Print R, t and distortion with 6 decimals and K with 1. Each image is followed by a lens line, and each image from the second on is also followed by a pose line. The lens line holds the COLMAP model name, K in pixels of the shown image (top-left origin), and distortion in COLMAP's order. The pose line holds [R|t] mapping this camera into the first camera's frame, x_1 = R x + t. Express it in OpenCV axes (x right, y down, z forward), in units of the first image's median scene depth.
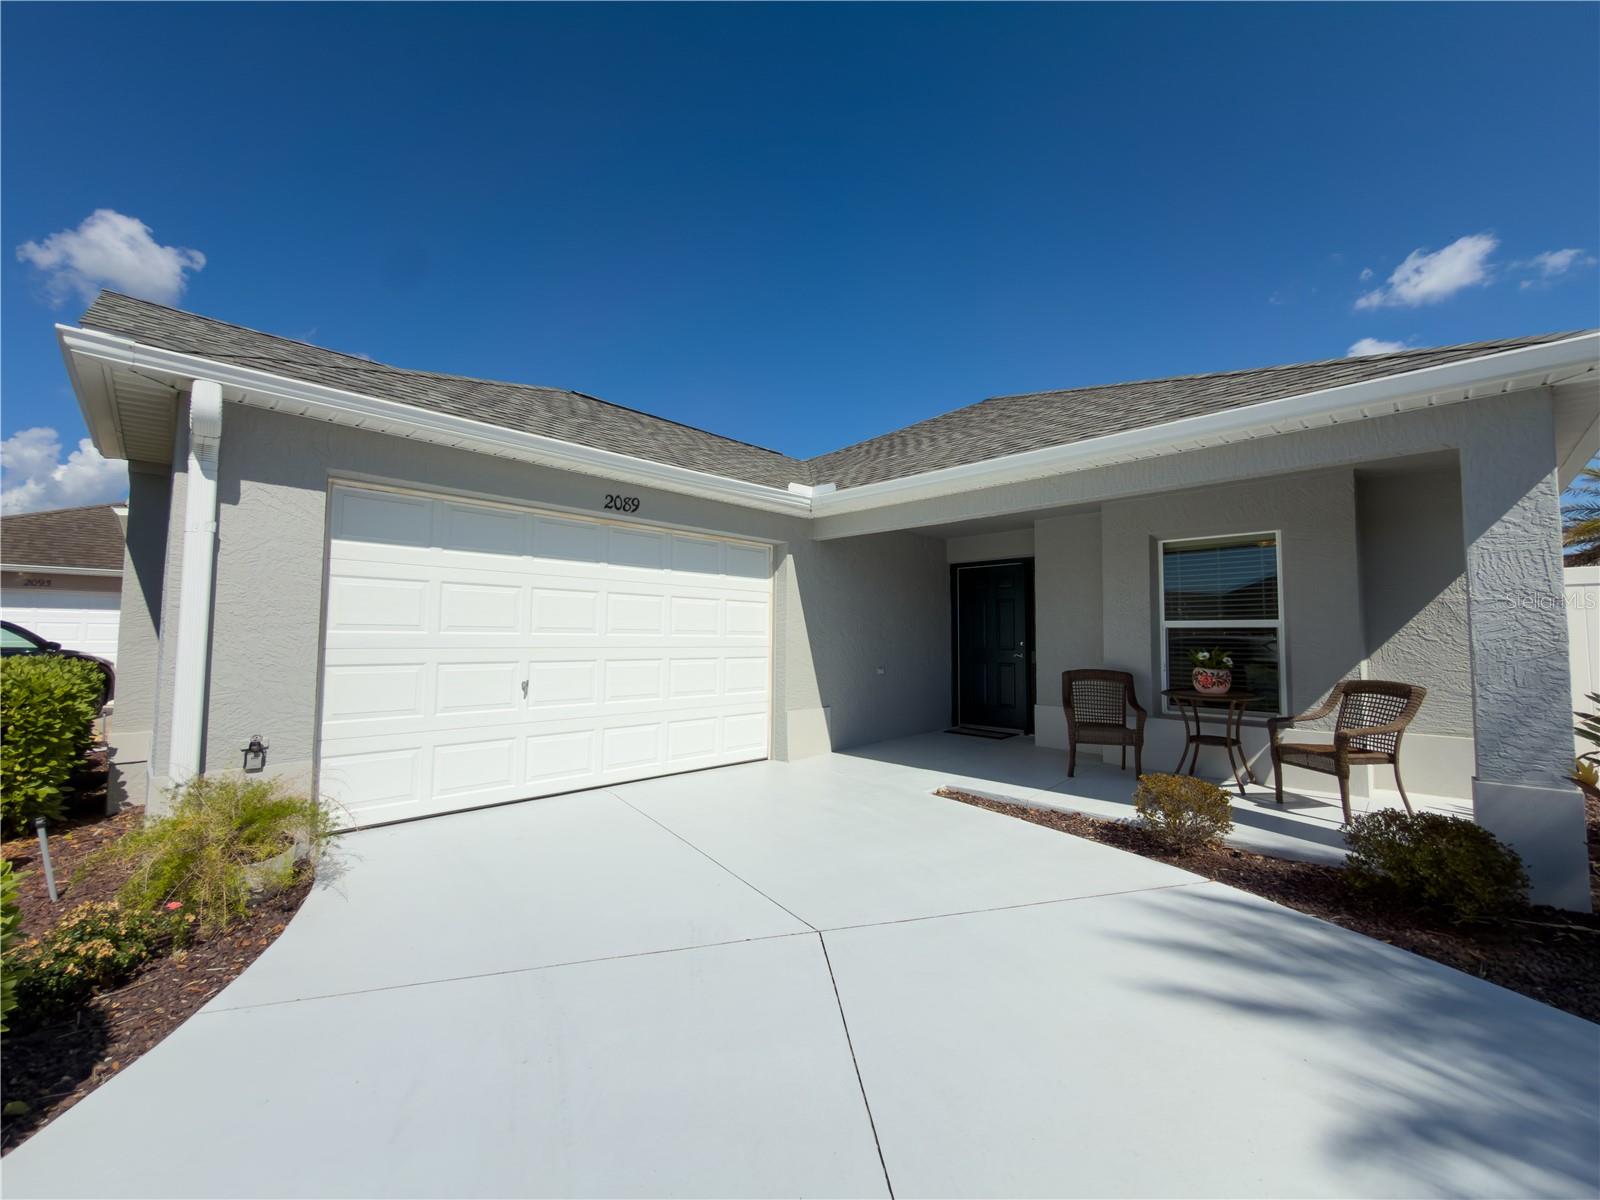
lens RADIAL K [[639.3, 0, 800.9], [0, 639.3, 602.8], [0, 0, 1]] dist [0.001191, -0.000366]
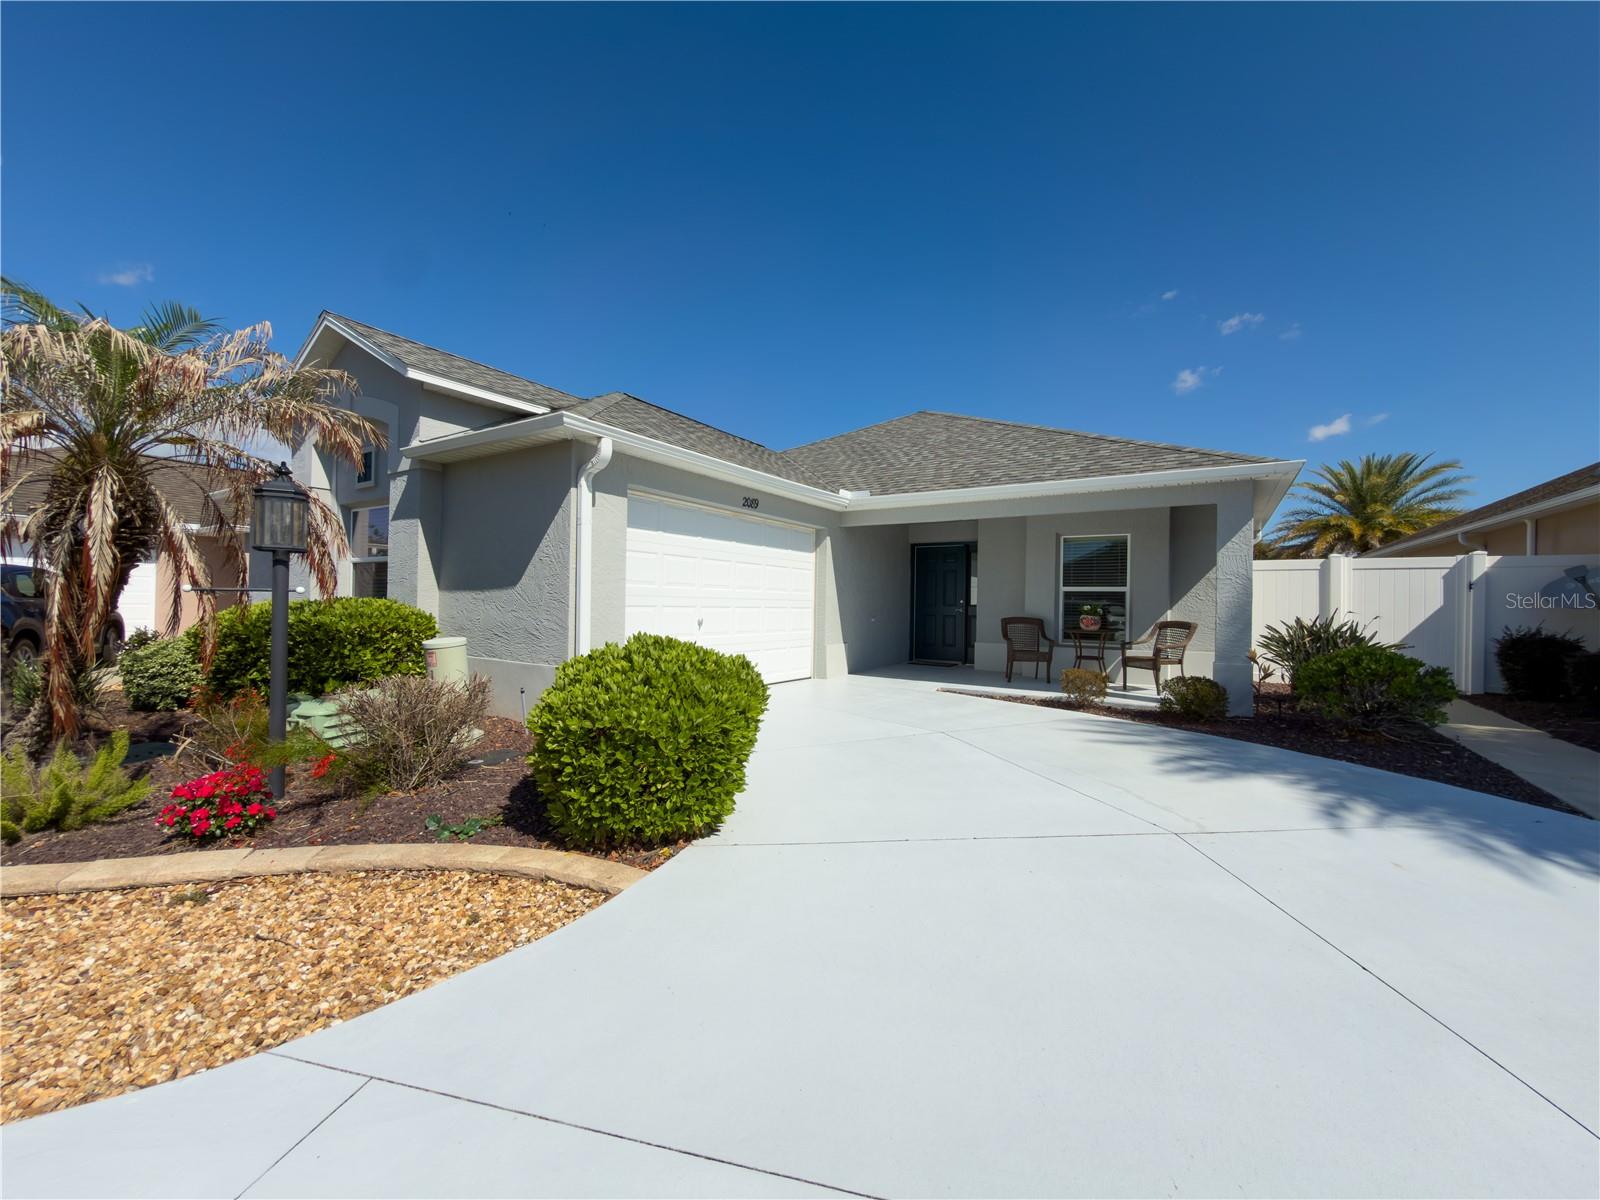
lens RADIAL K [[639.3, 0, 800.0], [0, 639.3, 598.8], [0, 0, 1]] dist [0.001191, -0.000366]
pose [[0.978085, 0.012019, 0.207859, -0.469185], [-0.022359, 0.998623, 0.047468, -0.003795], [-0.207002, -0.051075, 0.977006, -0.497591]]
